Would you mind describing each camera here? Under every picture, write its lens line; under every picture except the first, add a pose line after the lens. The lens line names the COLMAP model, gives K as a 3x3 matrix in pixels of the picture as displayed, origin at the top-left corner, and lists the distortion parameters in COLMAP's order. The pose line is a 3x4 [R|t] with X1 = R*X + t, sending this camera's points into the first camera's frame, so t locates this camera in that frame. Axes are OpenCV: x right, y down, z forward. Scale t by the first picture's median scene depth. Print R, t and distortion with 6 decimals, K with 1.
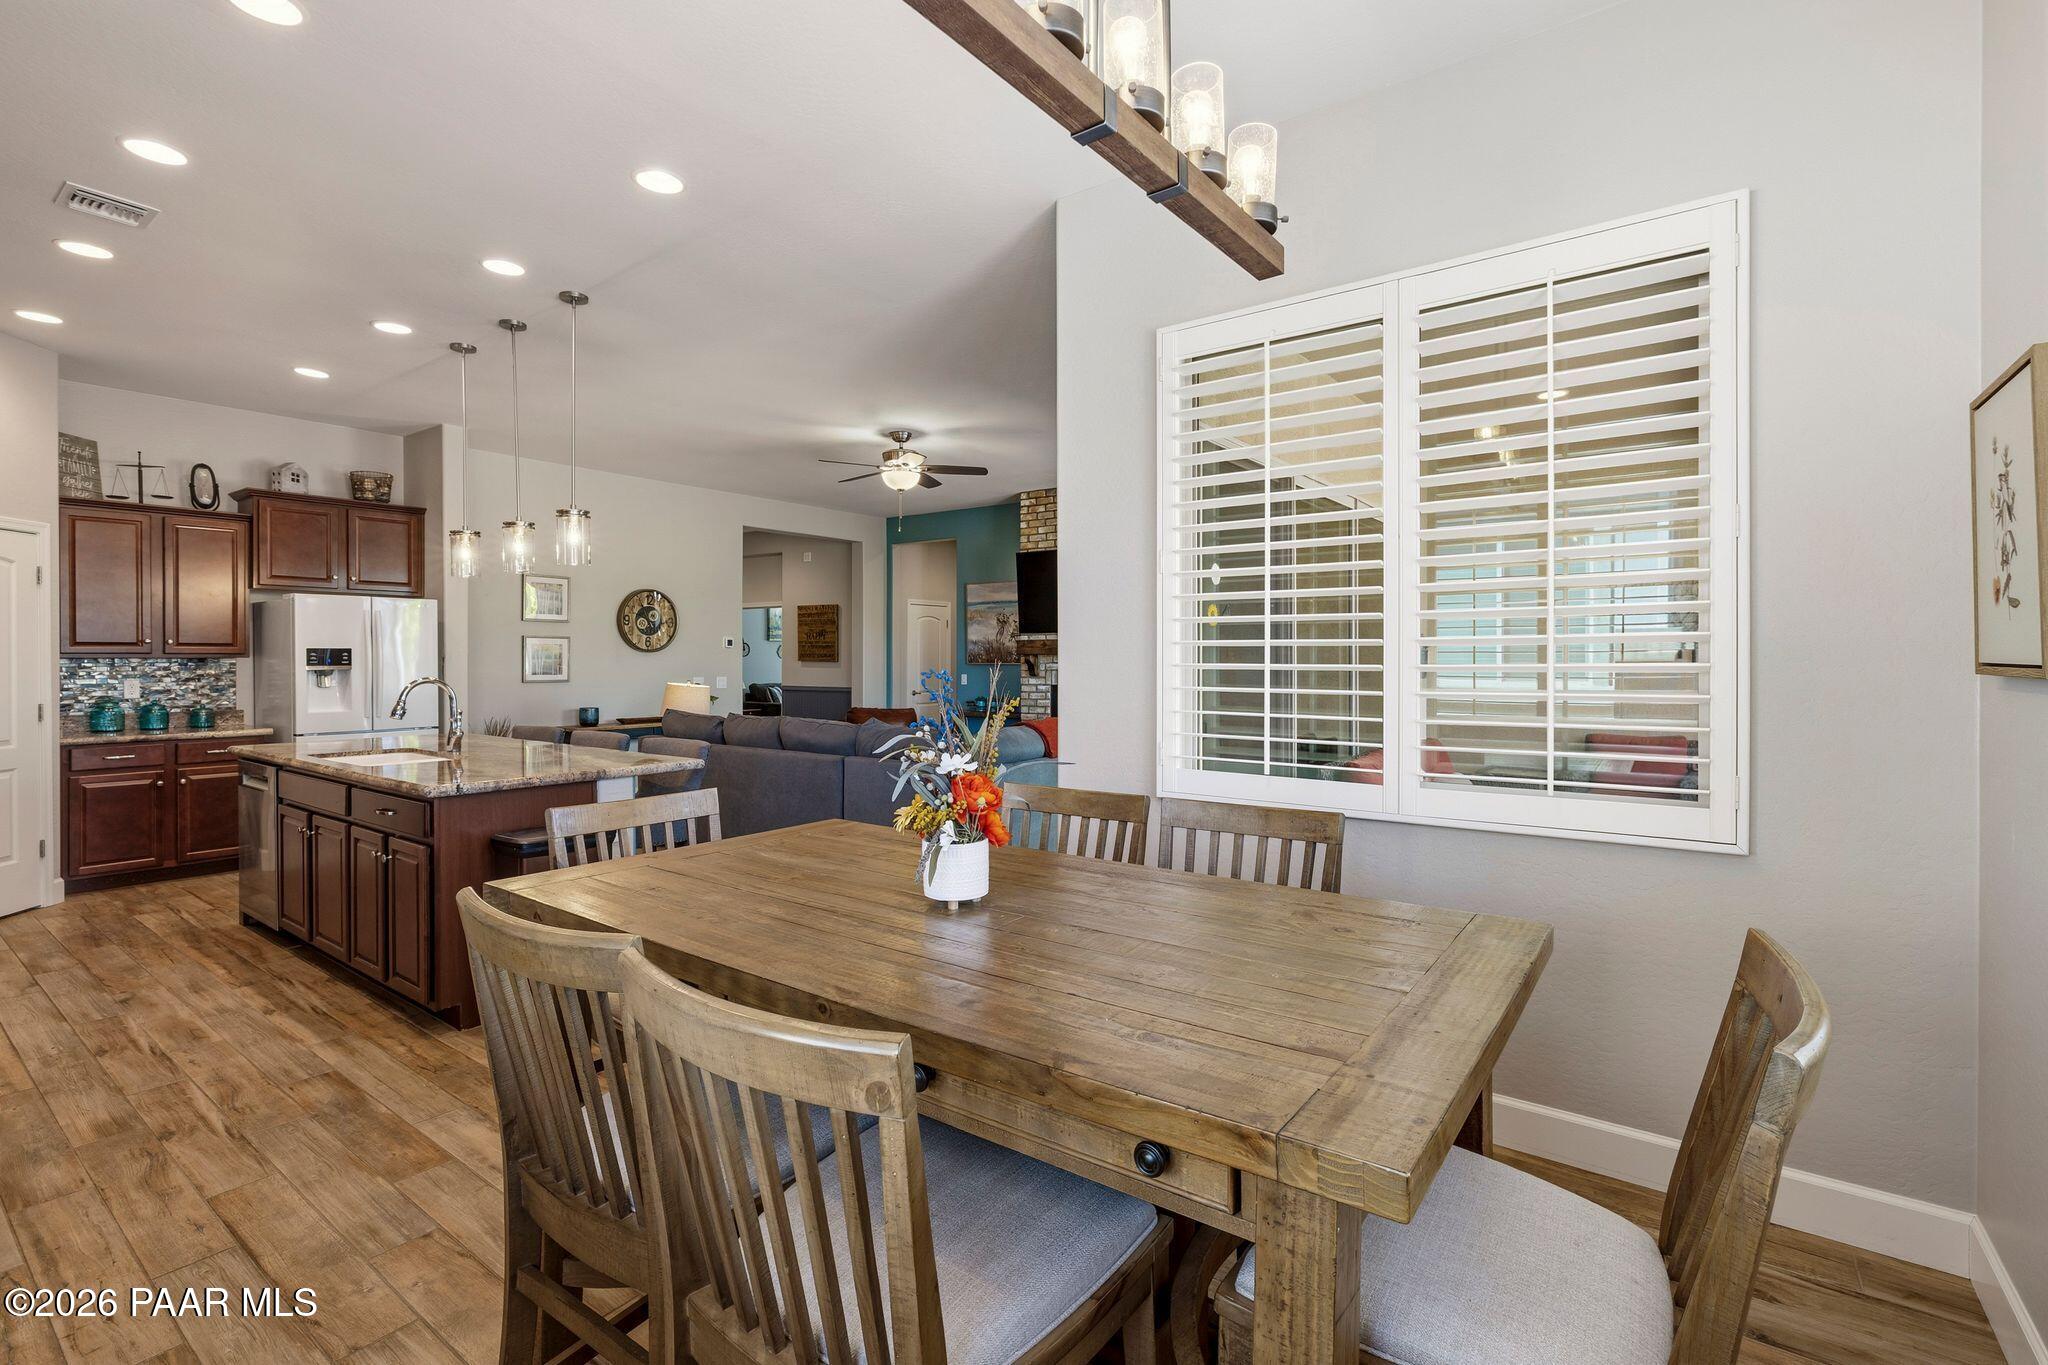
lens RADIAL K [[926.7, 0, 1021.1], [0, 926.7, 654.5], [0, 0, 1]] dist [-0.001353, 0.000356]
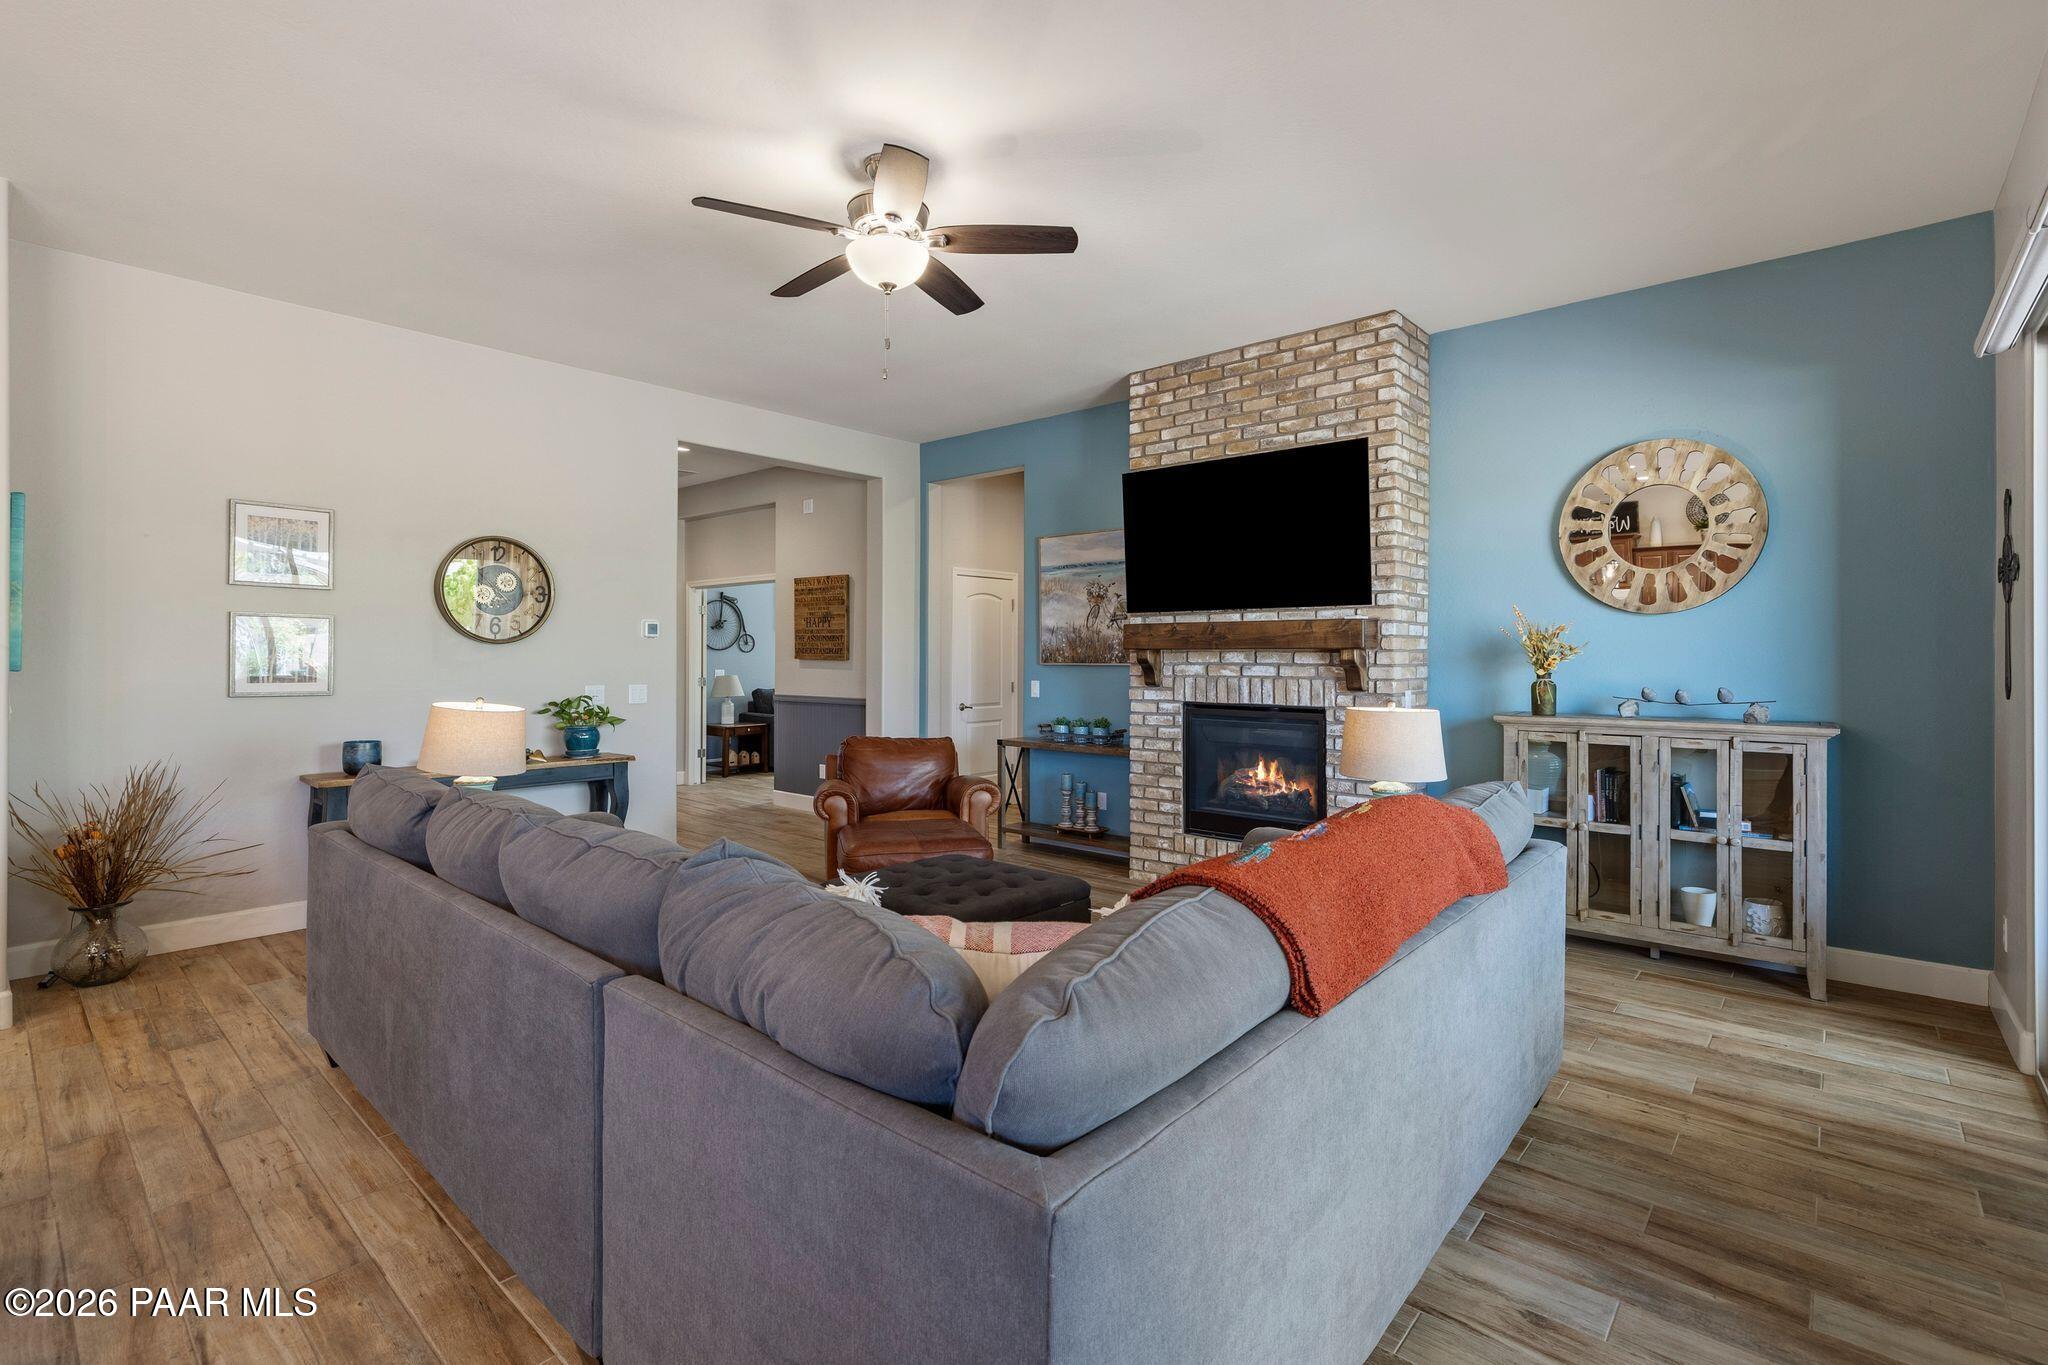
lens RADIAL K [[935.5, 0, 1028.2], [0, 935.5, 655.7], [0, 0, 1]] dist [-0.002767, -0.000172]
pose [[0.996837, 0.002791, -0.079428, -0.017388], [-0.002578, 0.999993, 0.002780, 0.002740], [0.079435, -0.002567, 0.996837, 0.401312]]
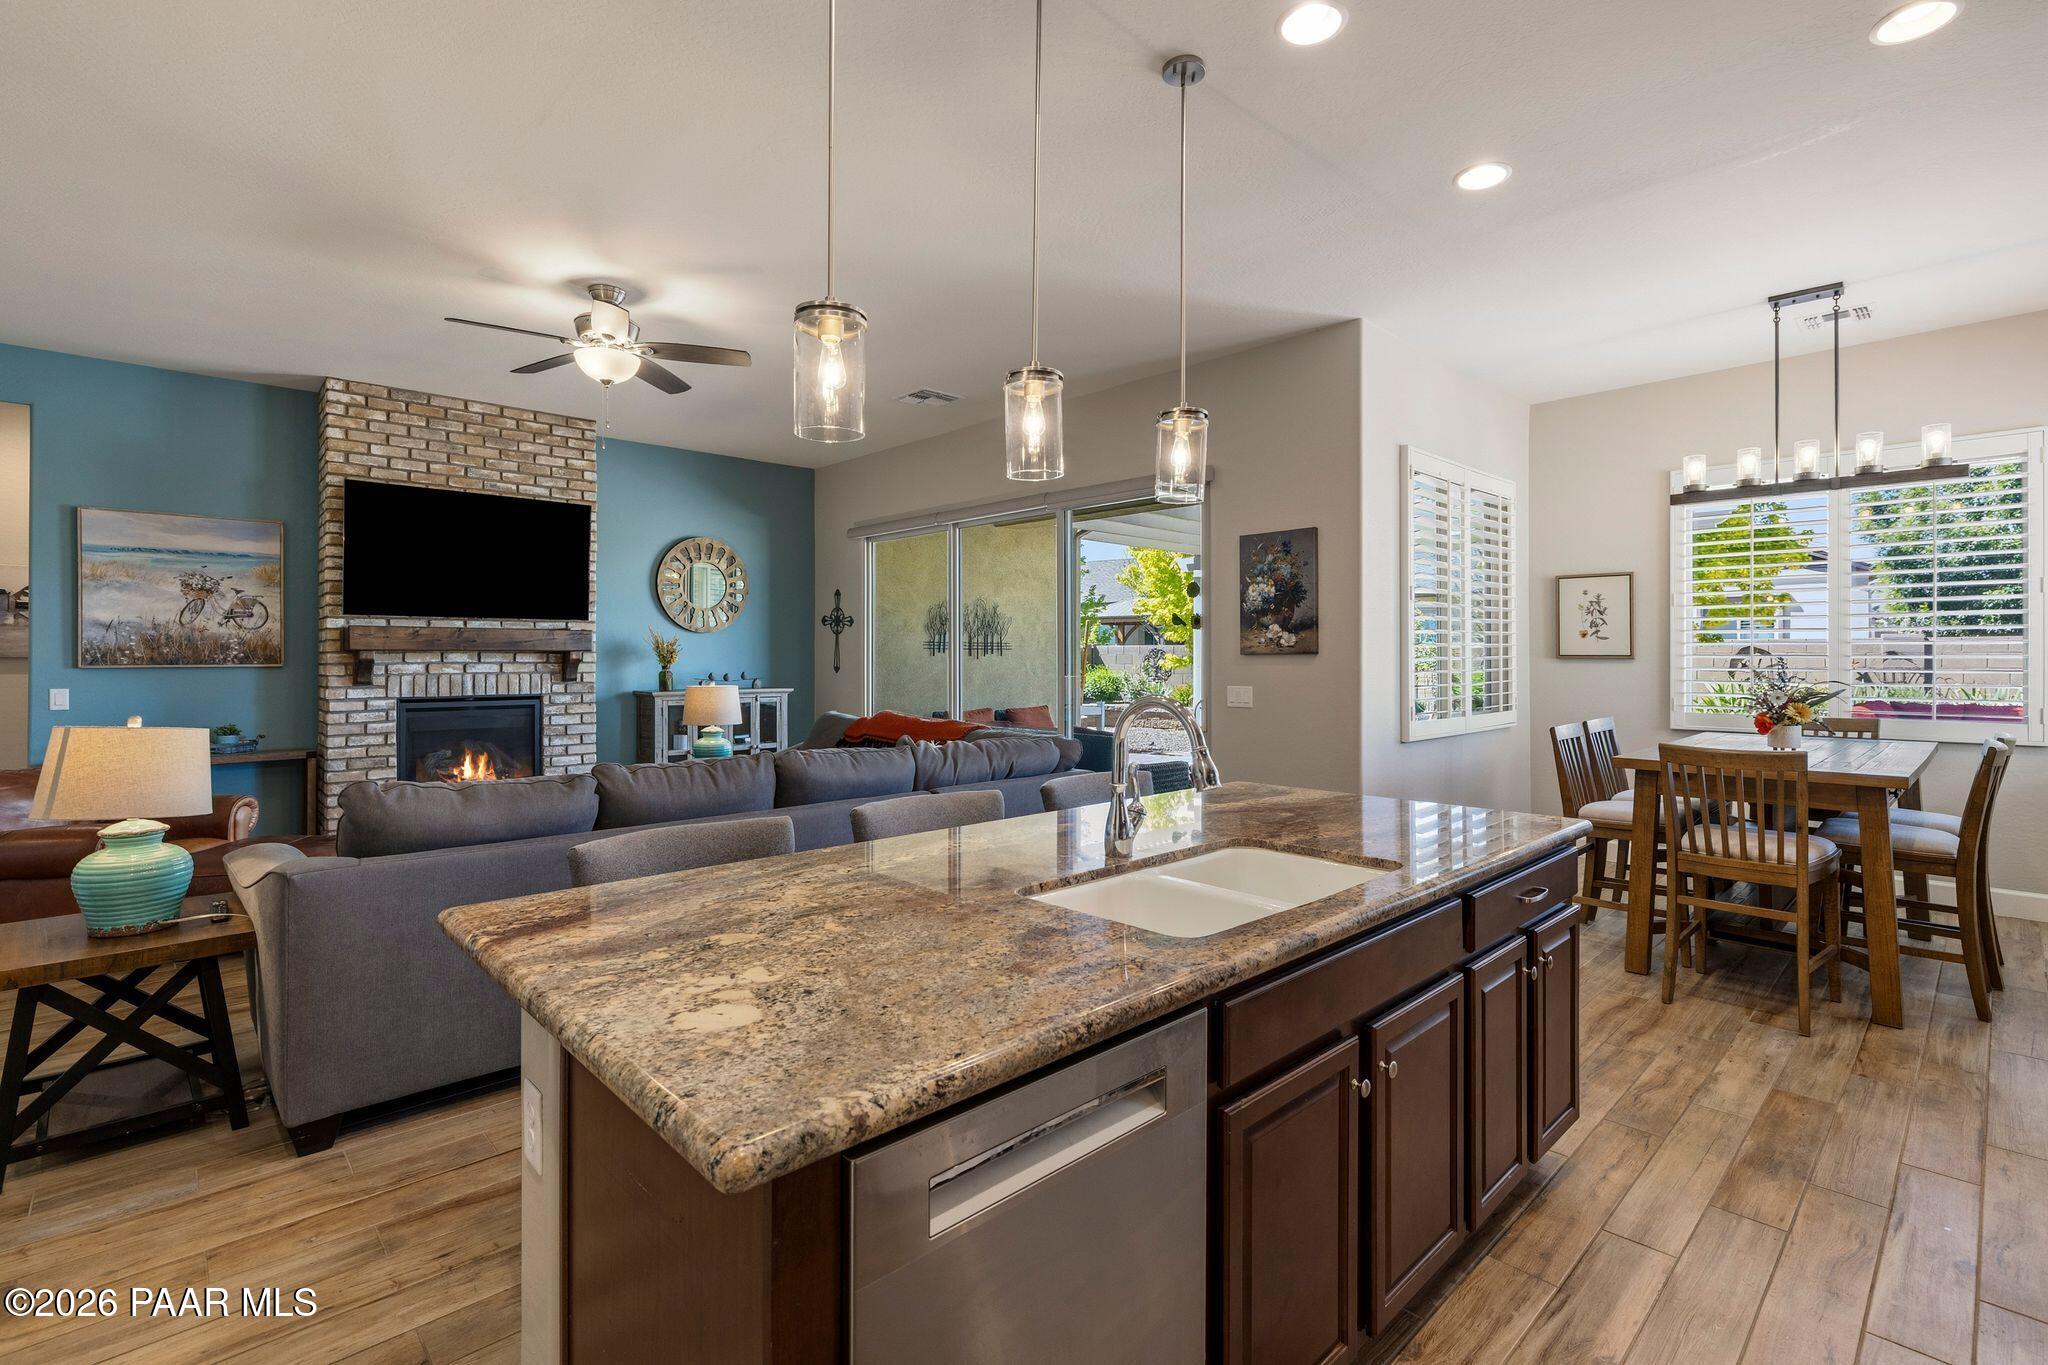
lens RADIAL K [[926.7, 0, 1021.1], [0, 926.7, 654.5], [0, 0, 1]] dist [-0.001353, 0.000356]
pose [[0.171476, 0.001813, 0.985187, -0.507192], [-0.002676, 0.999995, -0.001374, 0.002737], [-0.985185, -0.002401, 0.171480, 0.458564]]
